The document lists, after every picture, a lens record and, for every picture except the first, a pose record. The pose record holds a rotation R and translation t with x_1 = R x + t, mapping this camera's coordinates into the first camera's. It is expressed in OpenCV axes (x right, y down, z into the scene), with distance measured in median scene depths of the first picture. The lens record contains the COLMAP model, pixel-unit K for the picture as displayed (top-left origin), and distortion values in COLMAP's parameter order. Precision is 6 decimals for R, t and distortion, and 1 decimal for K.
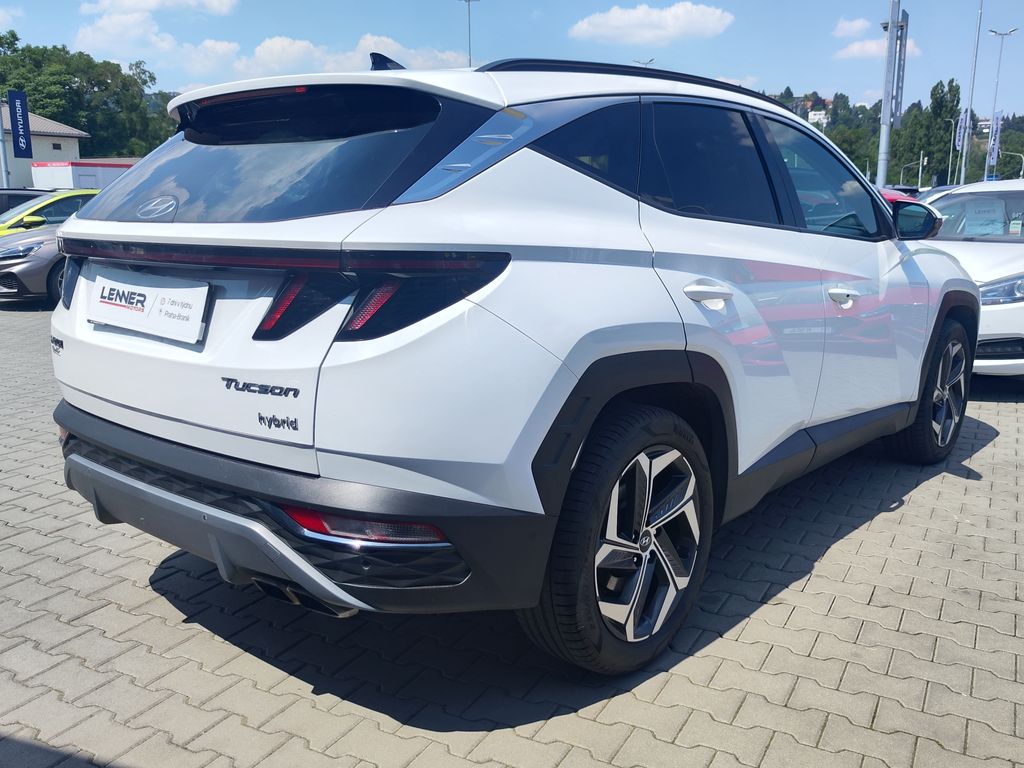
lens RADIAL K [[910.2, 0, 502.3], [0, 910.2, 386.1], [0, 0, 1]] dist [0.013702, 0.004333]
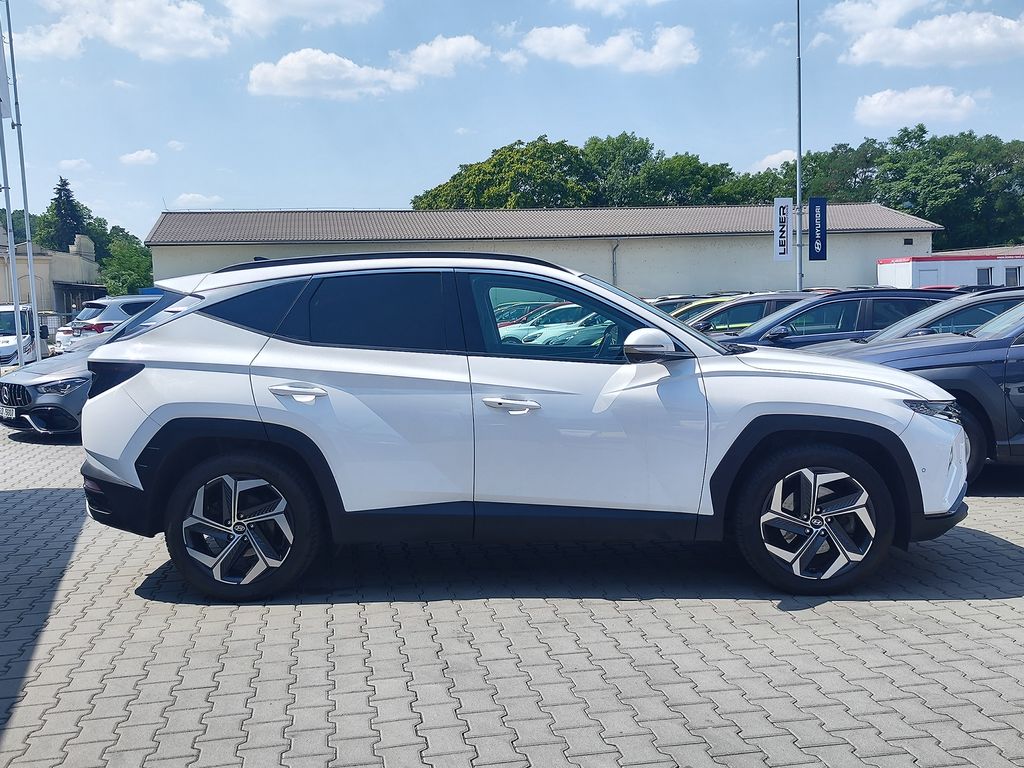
lens RADIAL K [[1036.4, 0, 501.6], [0, 1036.4, 390.4], [0, 0, 1]] dist [-0.002148, 0.000000]
pose [[0.626770, 0.046747, -0.777801, 0.100061], [-0.128264, 0.990772, -0.043810, -0.003531], [0.768575, 0.127223, 0.626982, 0.004912]]
